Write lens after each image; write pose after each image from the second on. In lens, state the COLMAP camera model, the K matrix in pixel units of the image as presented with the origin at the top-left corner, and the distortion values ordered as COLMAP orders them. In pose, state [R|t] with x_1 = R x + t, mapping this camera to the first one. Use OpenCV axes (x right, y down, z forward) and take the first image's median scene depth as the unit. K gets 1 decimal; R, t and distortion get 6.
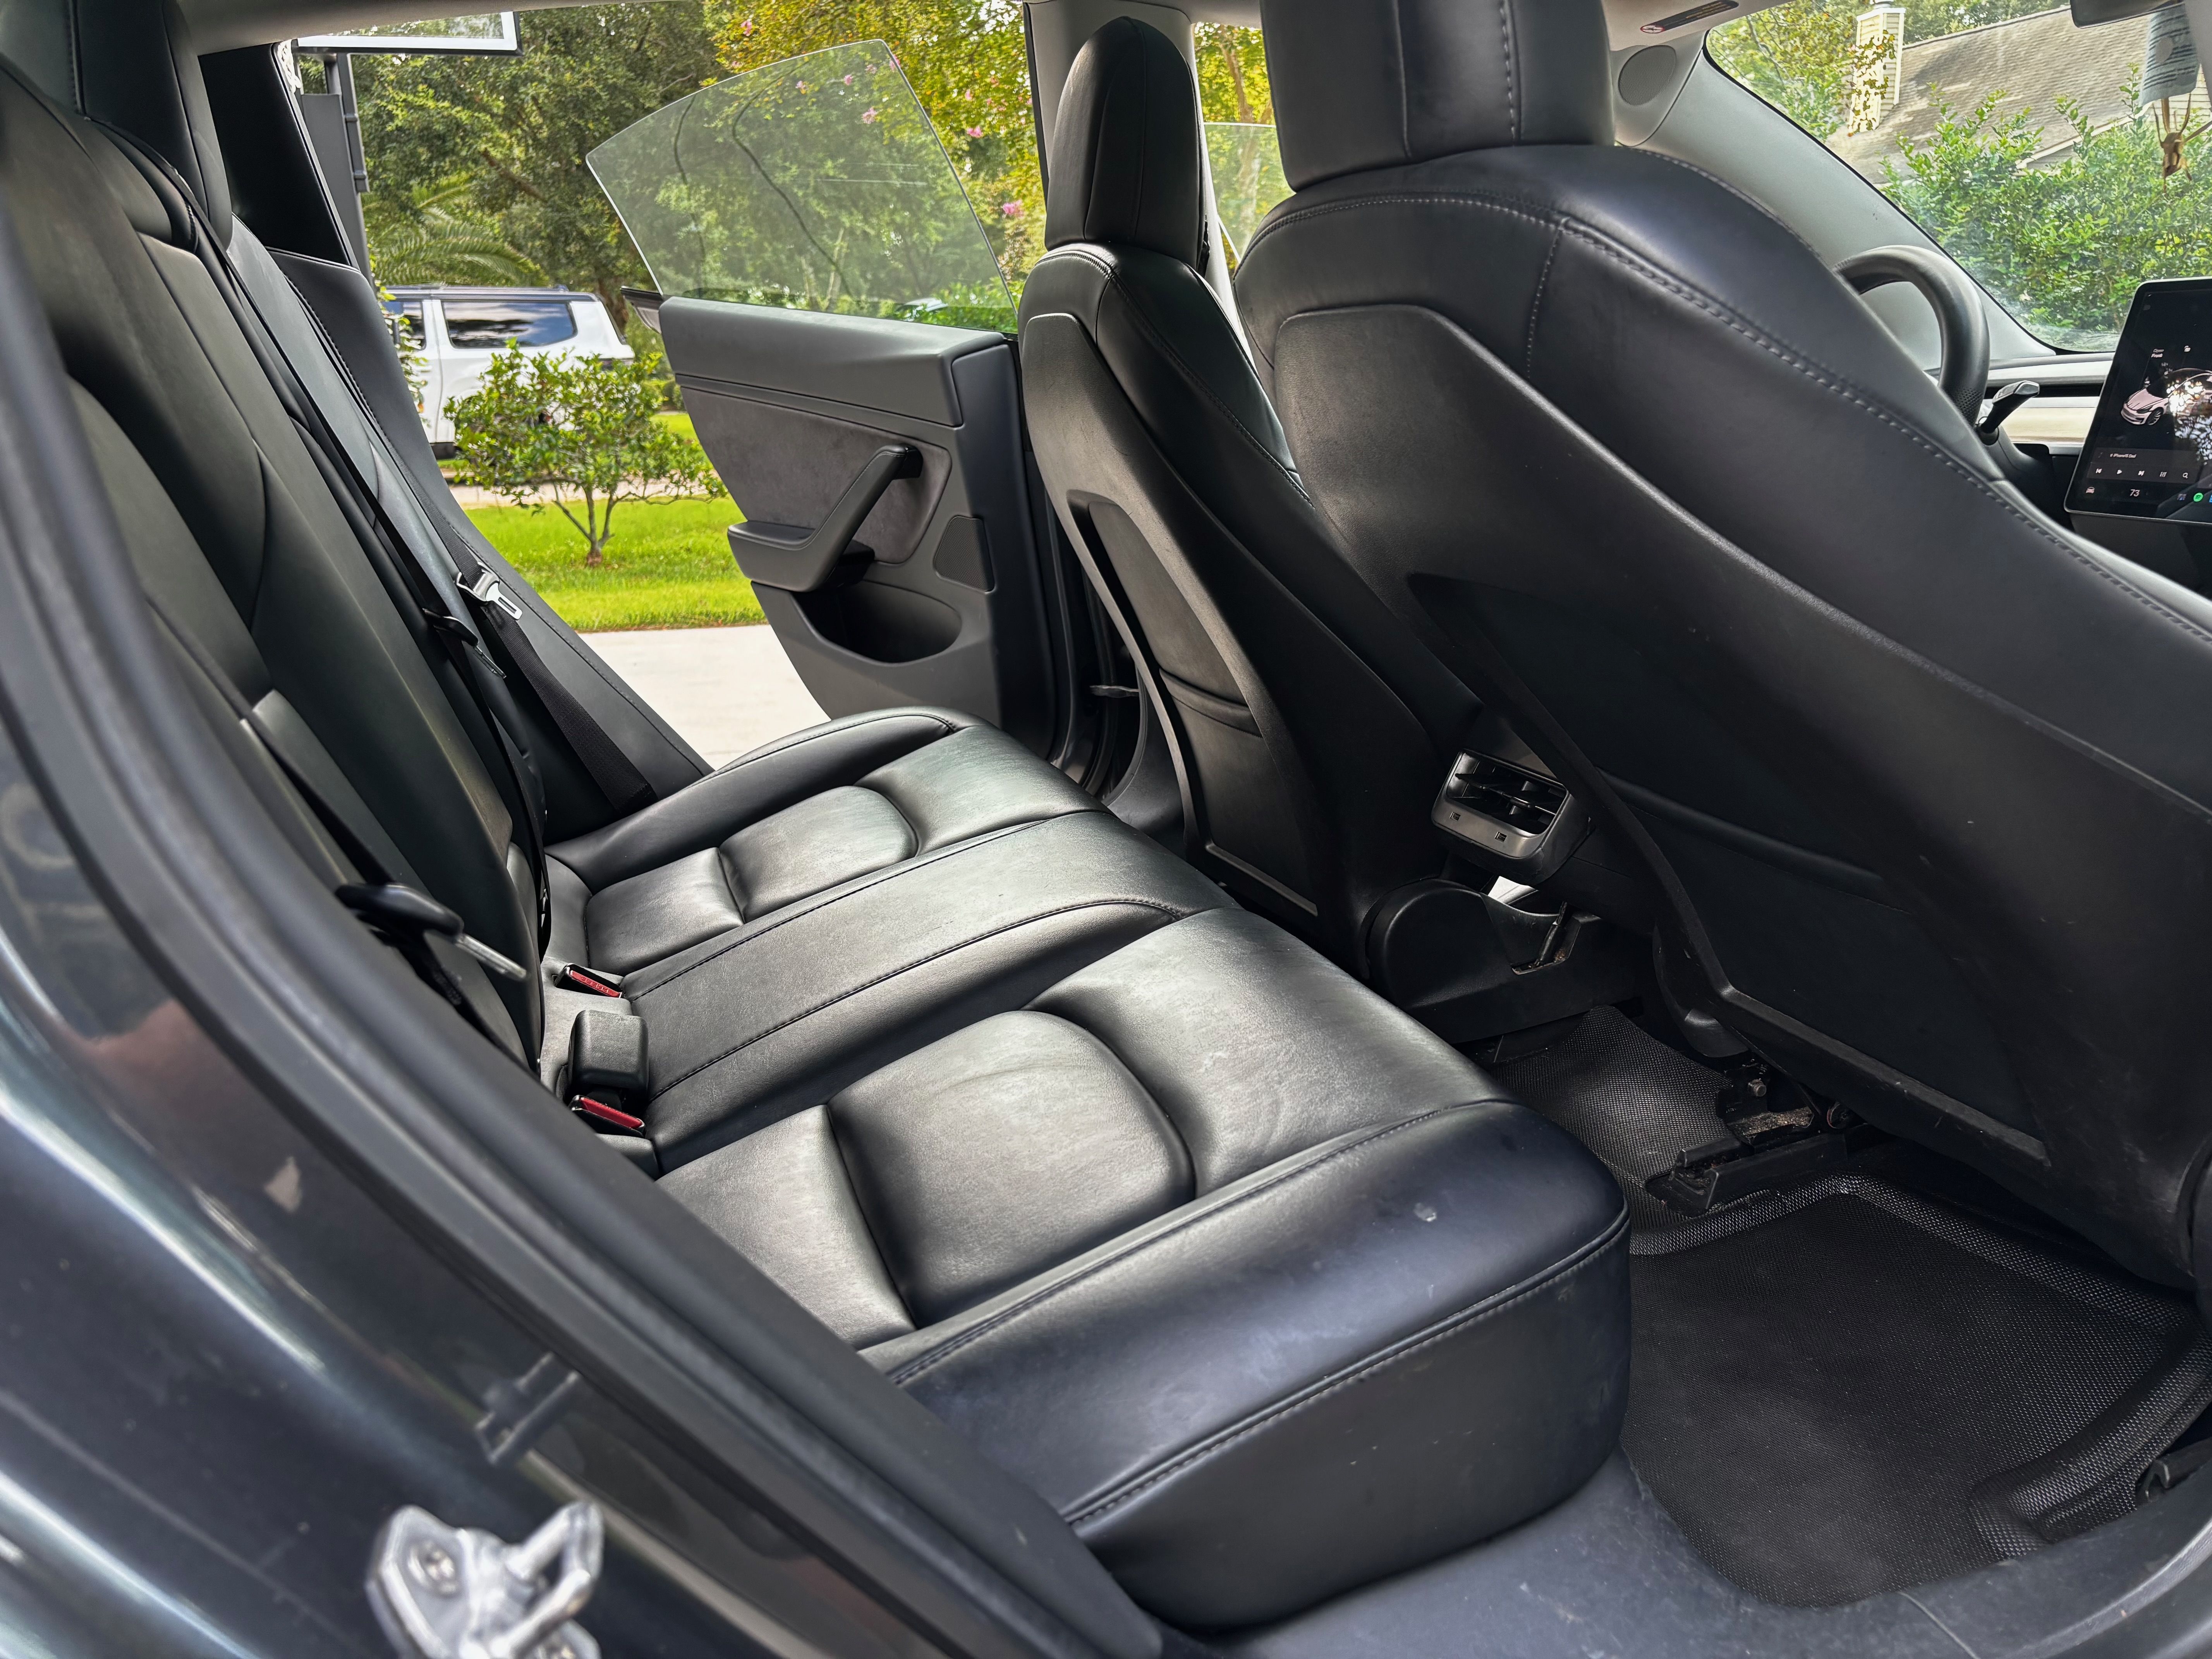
lens RADIAL K [[1671.9, 0, 1092.4], [0, 1671.9, 837.2], [0, 0, 1]] dist [-0.009975, -0.004007]
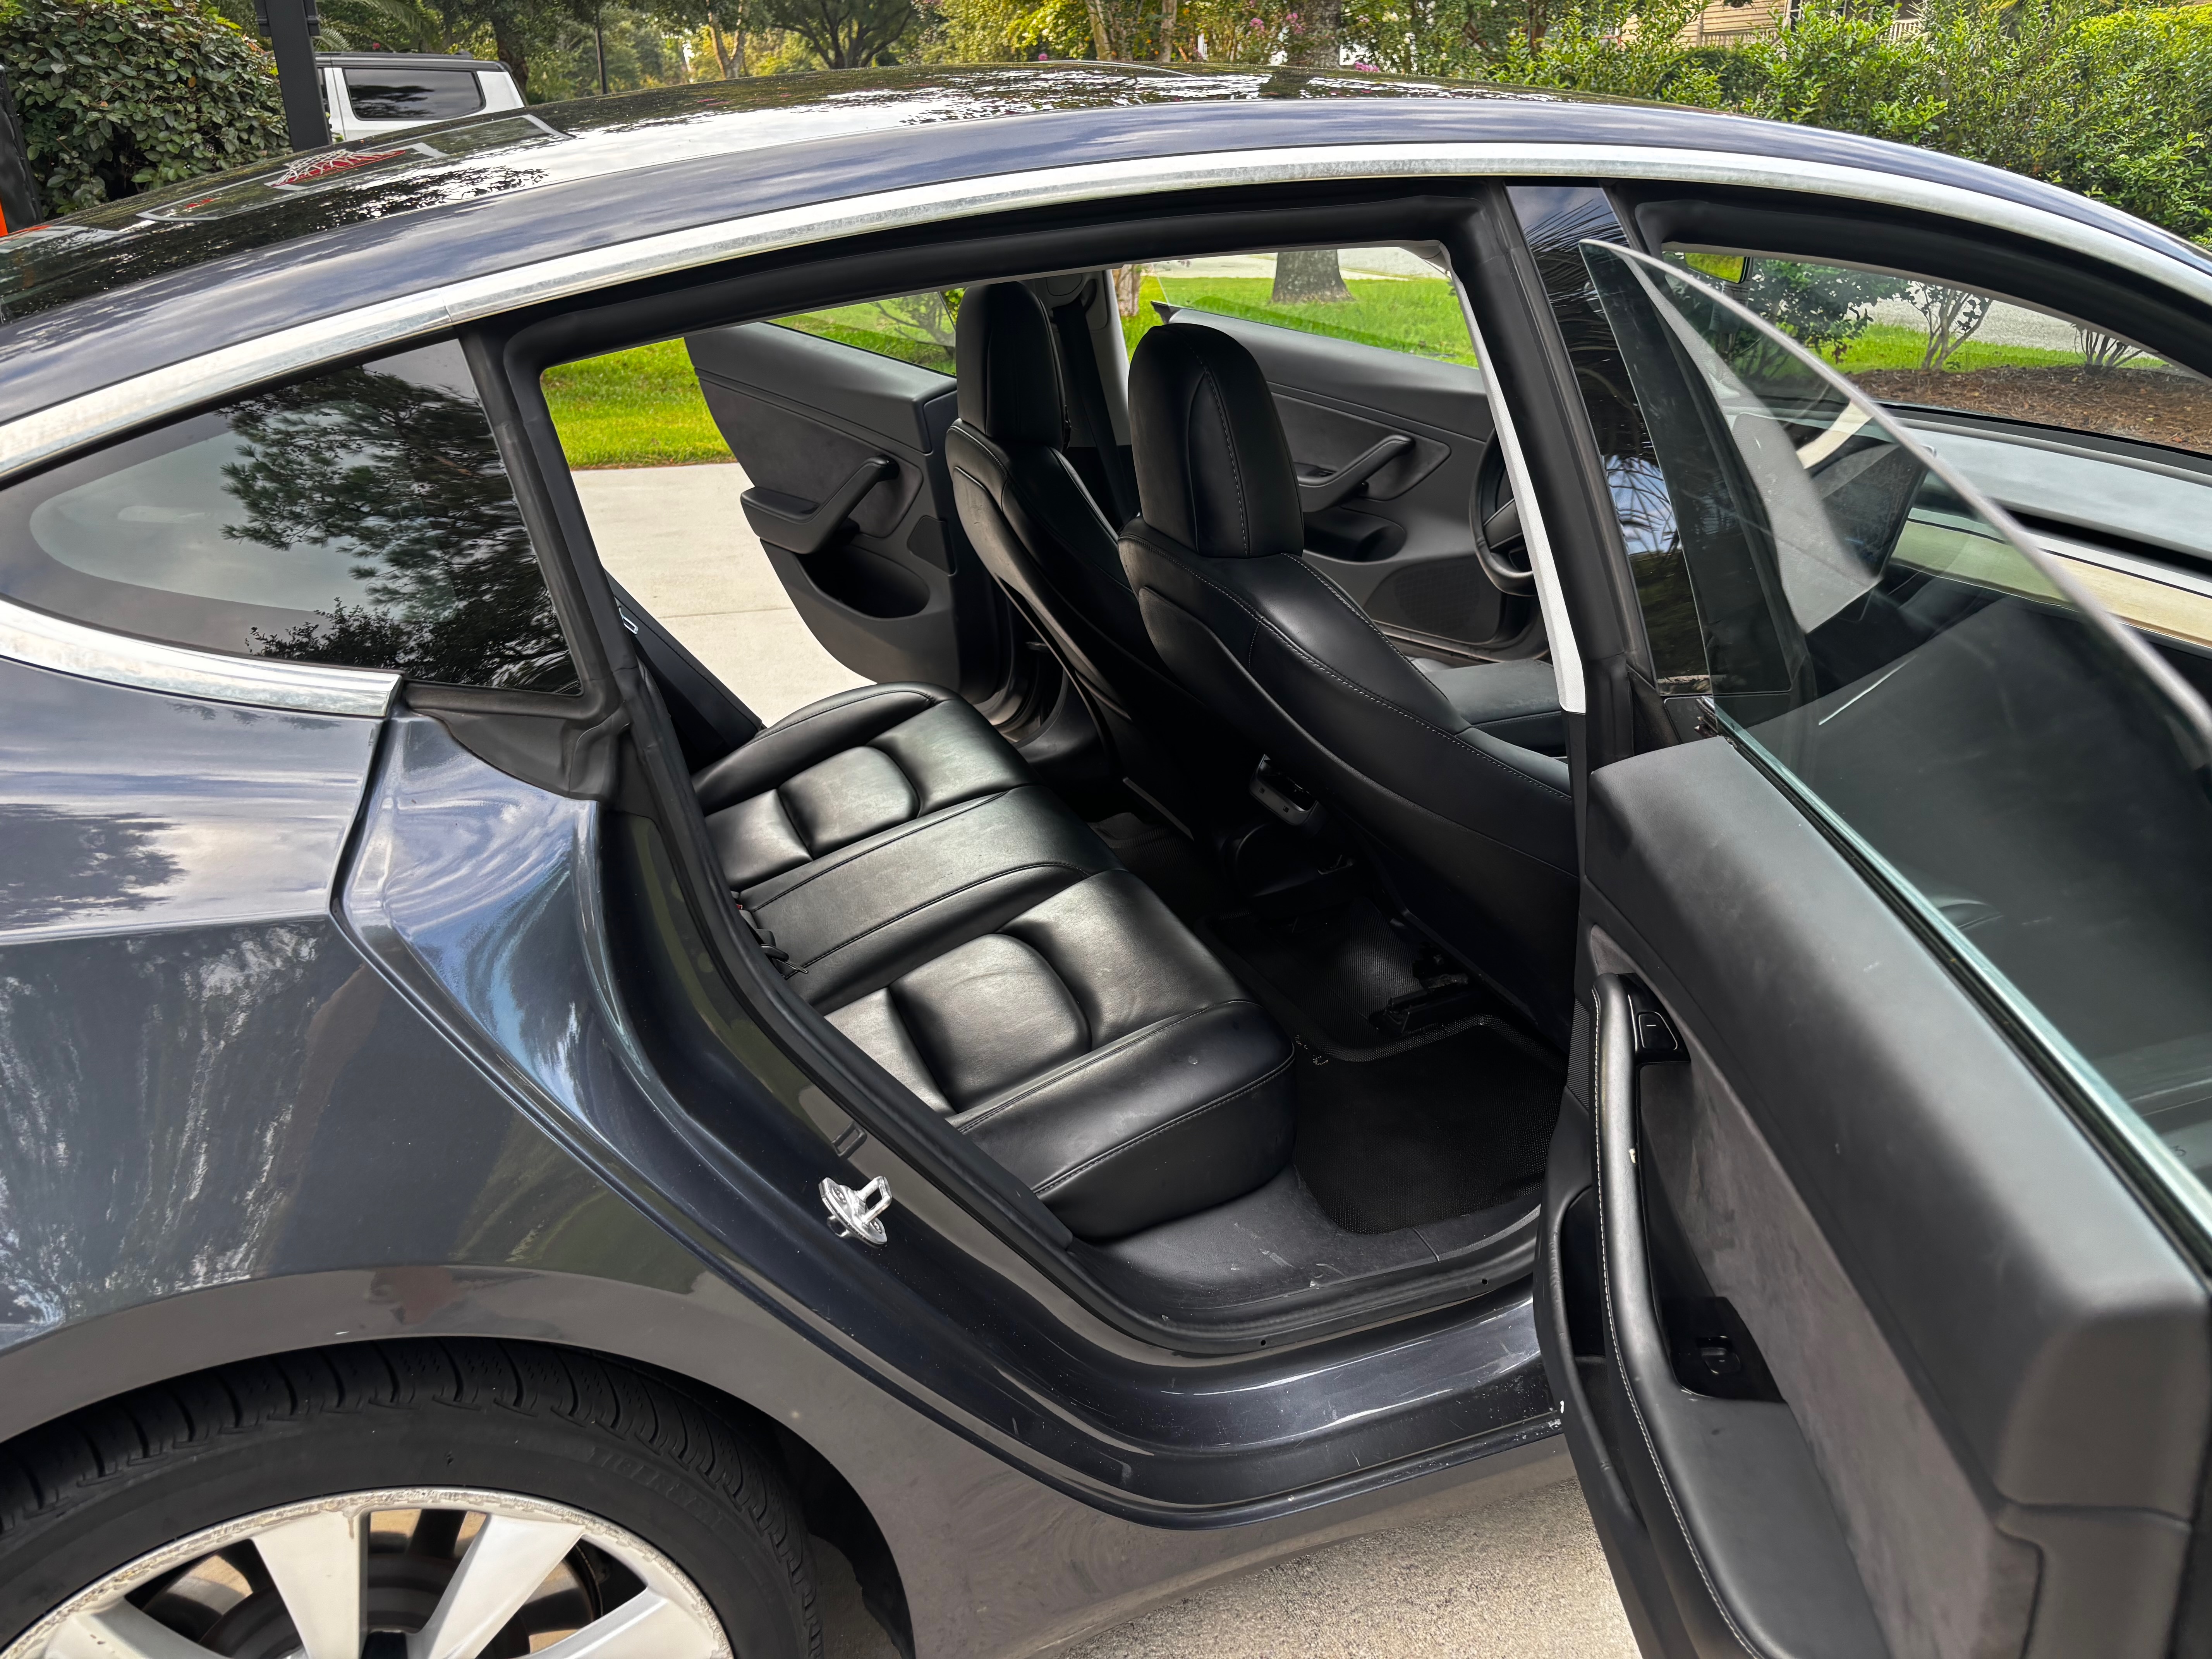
lens RADIAL K [[1671.9, 0, 1099.5], [0, 1671.9, 831.7], [0, 0, 1]] dist [-0.009975, -0.004007]
pose [[0.998506, 0.001912, 0.054610, -0.023935], [-0.009227, 0.990937, 0.134010, -0.190301], [-0.053859, -0.134314, 0.989474, -0.585381]]
